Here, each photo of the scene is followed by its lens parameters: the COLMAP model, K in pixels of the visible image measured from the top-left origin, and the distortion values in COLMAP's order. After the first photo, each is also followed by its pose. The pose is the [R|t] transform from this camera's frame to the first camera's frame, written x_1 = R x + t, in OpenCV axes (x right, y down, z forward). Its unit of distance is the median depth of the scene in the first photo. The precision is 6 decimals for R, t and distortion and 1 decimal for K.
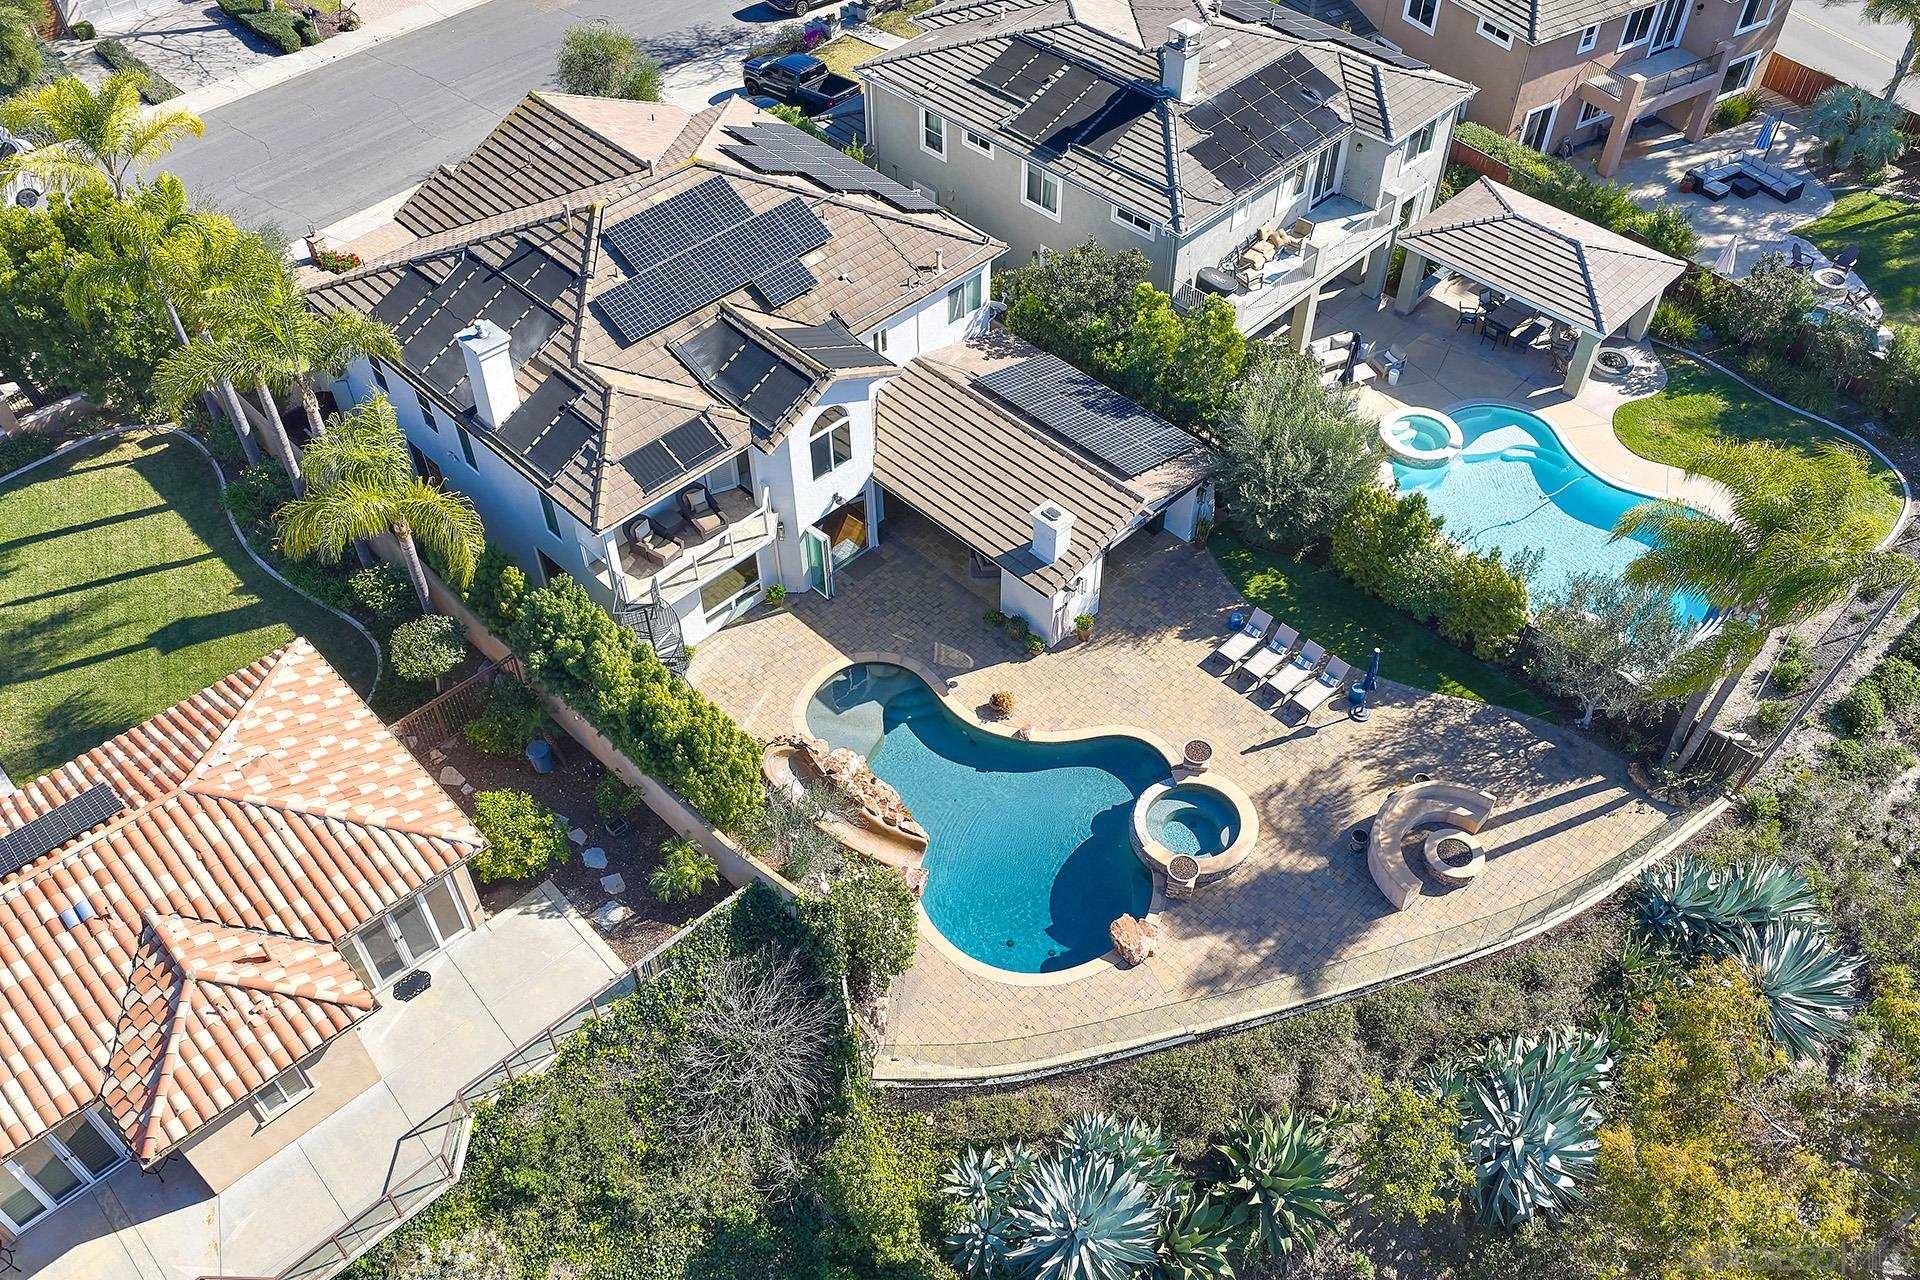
lens RADIAL K [[1599.2, 0, 960.0], [0, 1599.2, 640.0], [0, 0, 1]] dist [0.003816, -0.009841]
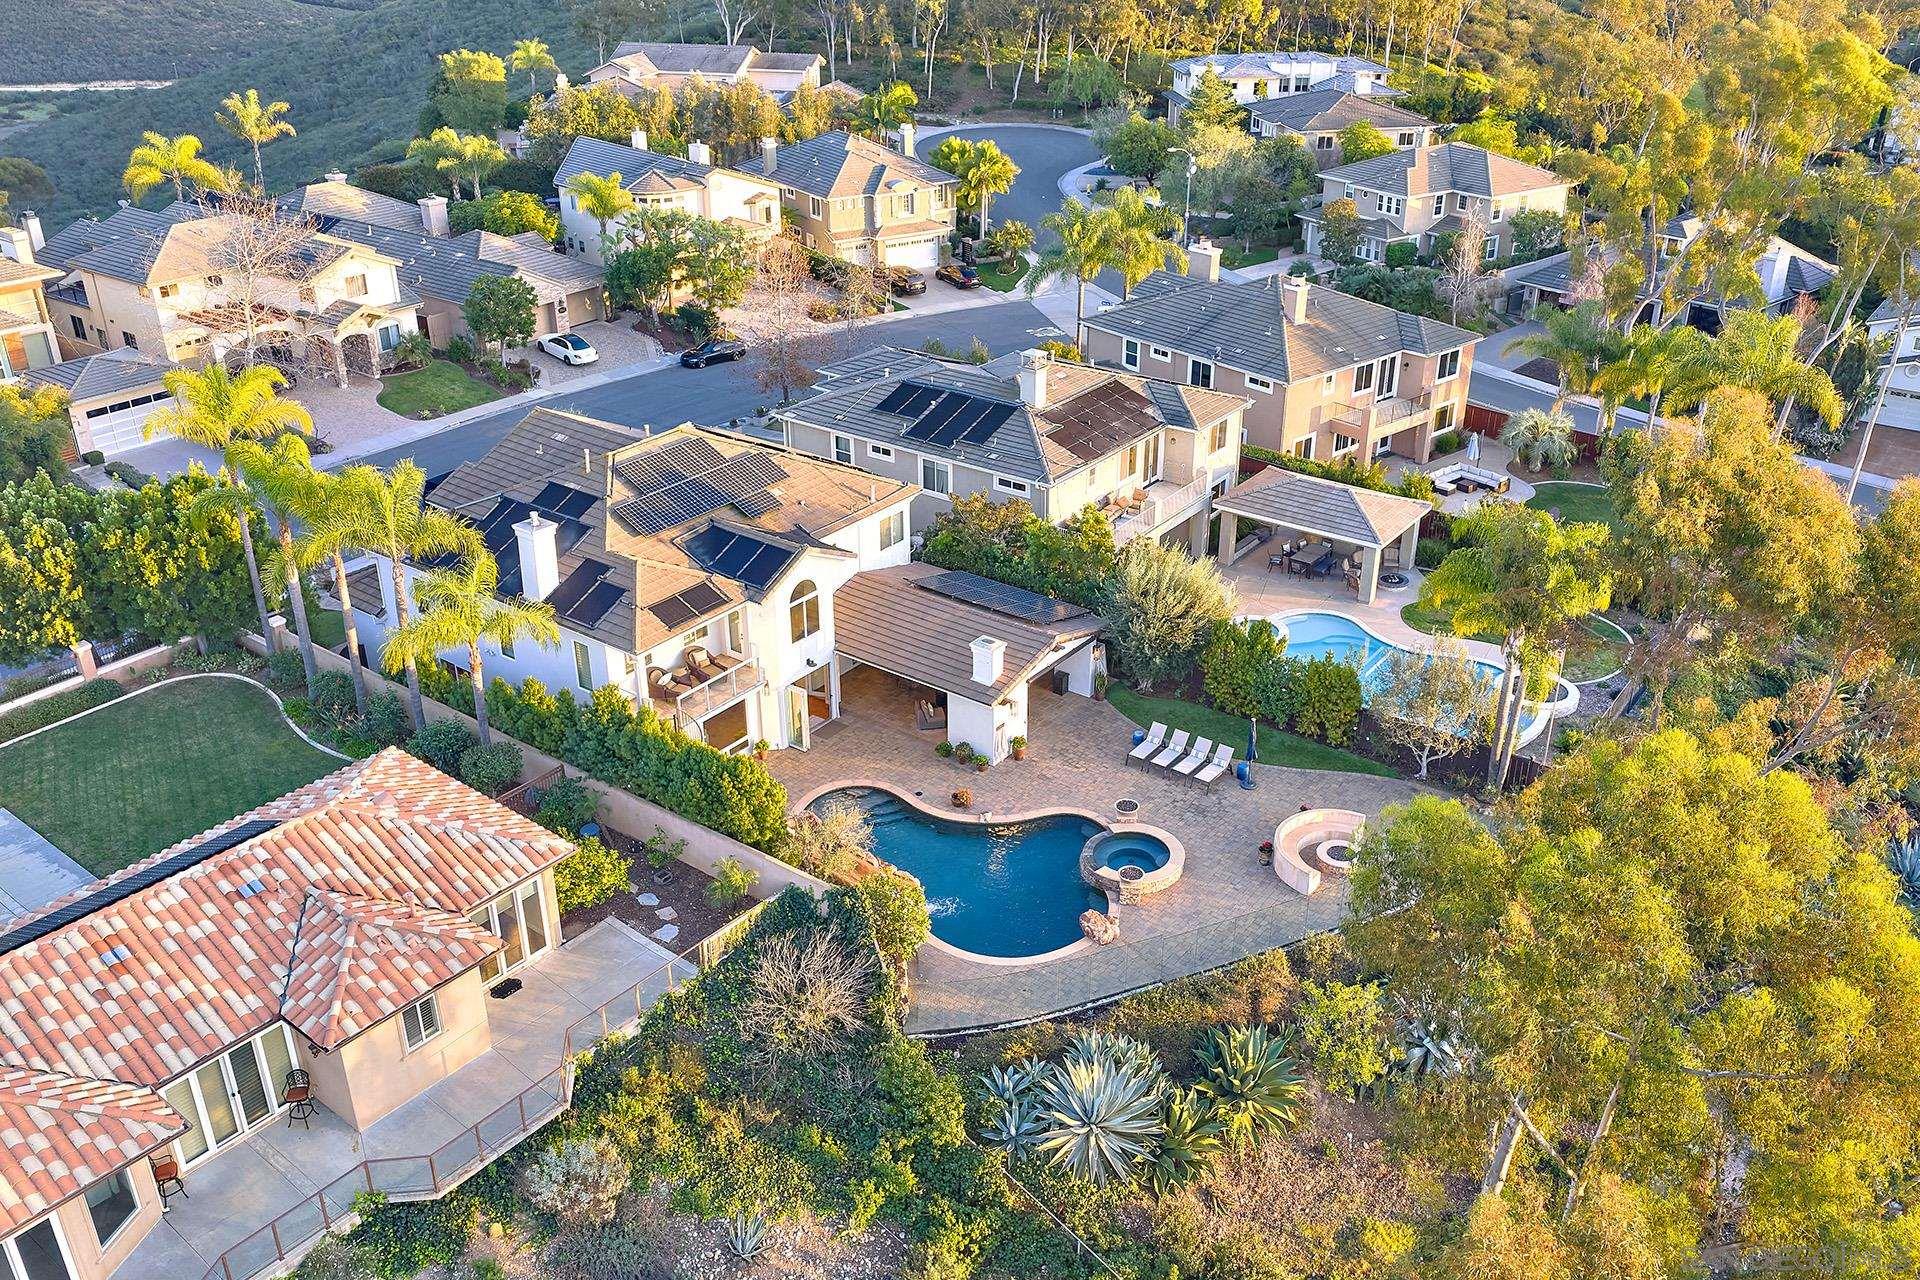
lens RADIAL K [[1599.2, 0, 960.0], [0, 1599.2, 640.0], [0, 0, 1]] dist [0.003816, -0.009841]
pose [[0.990445, -0.064640, 0.121818, -0.116354], [0.102776, 0.934975, -0.339499, 0.342026], [-0.091952, 0.348775, 0.932685, -0.178083]]
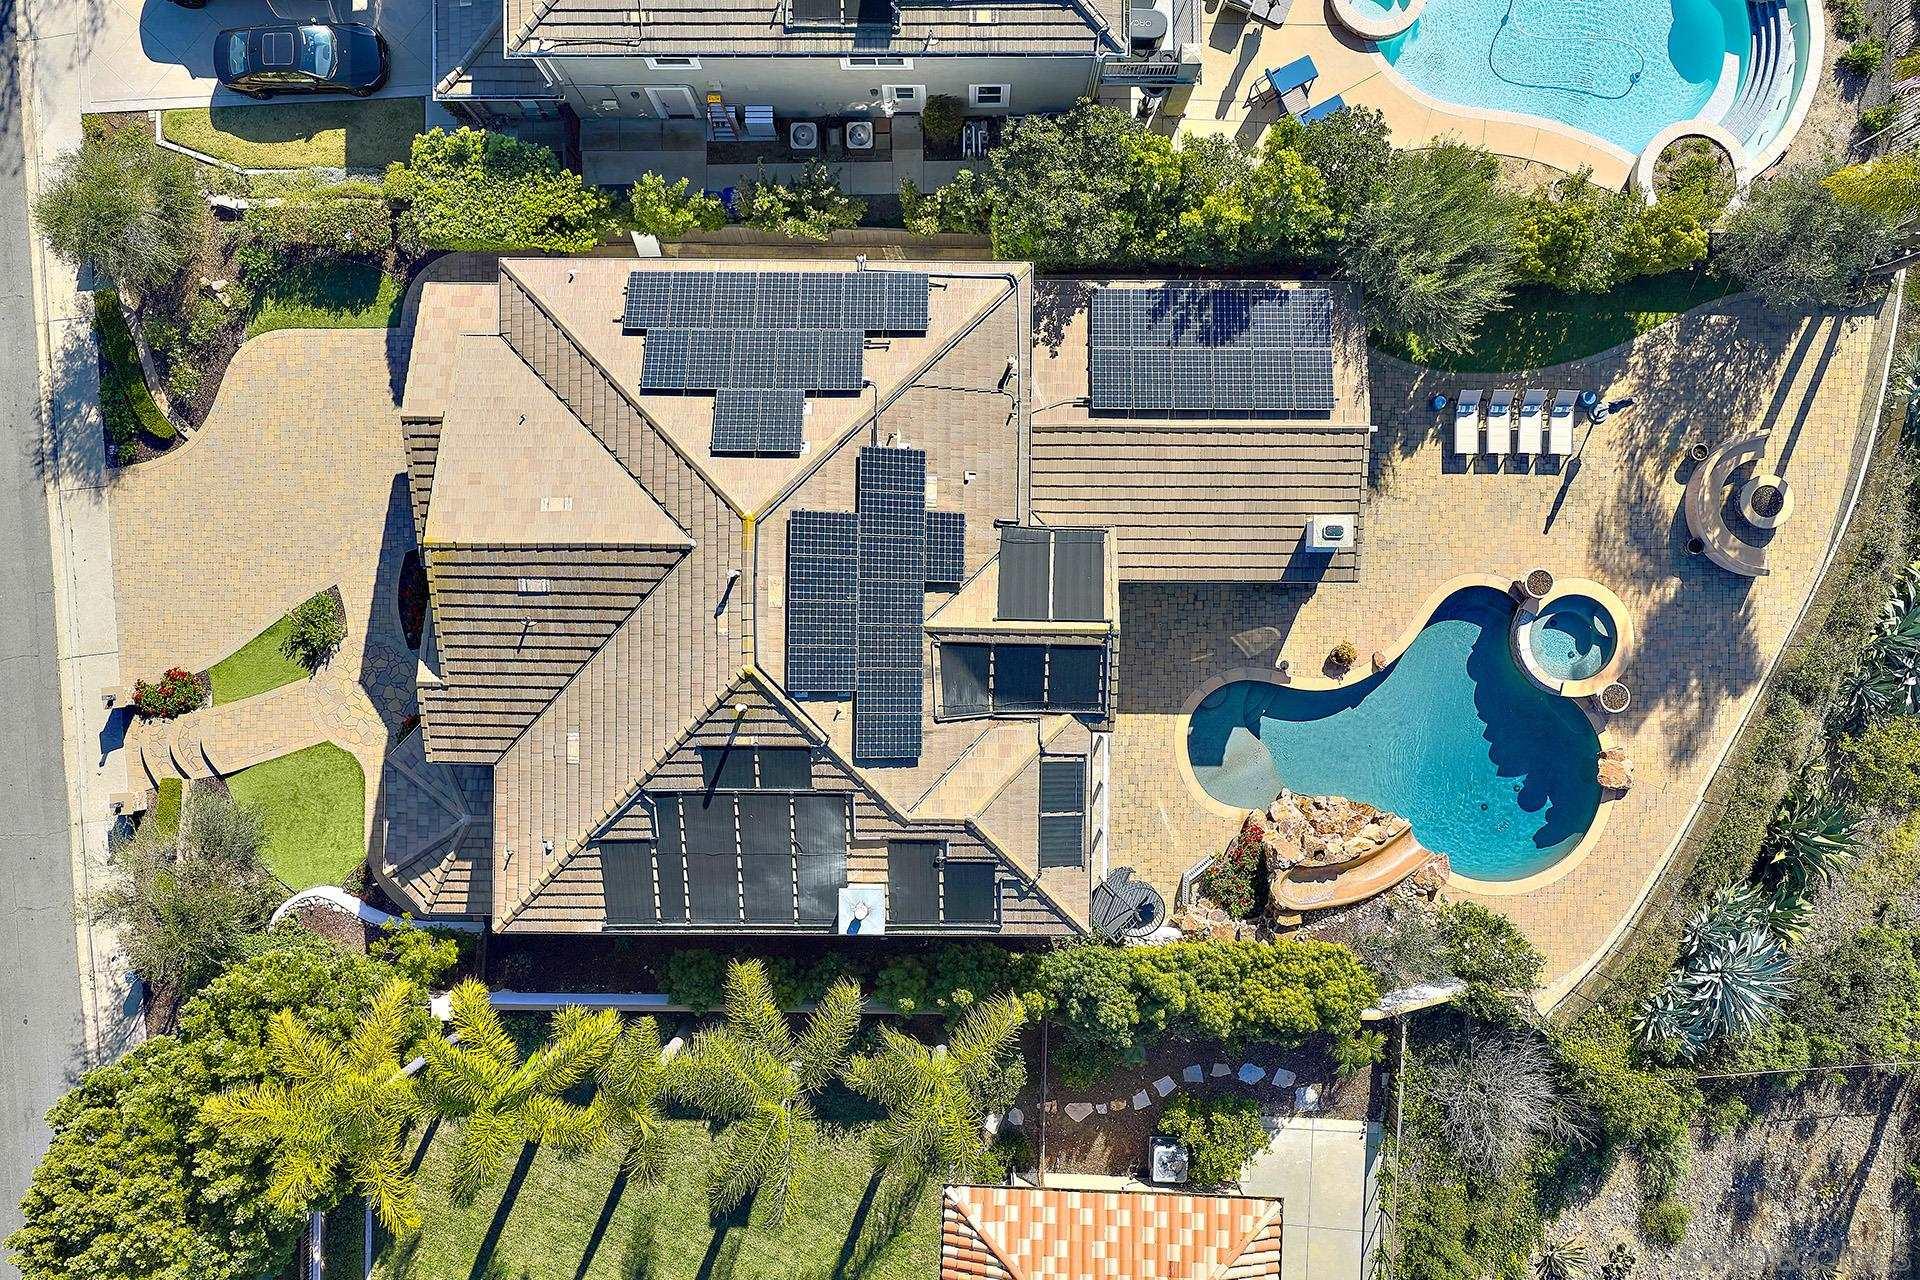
lens RADIAL K [[1734.4, 0, 964.5], [0, 1734.4, 668.0], [0, 0, 1]] dist [0.001001, 0.000088]
pose [[0.710435, -0.703762, 0.000181, -0.152211], [0.513980, 0.519029, 0.682960, -0.837230], [-0.480735, -0.485106, 0.730456, 0.310260]]
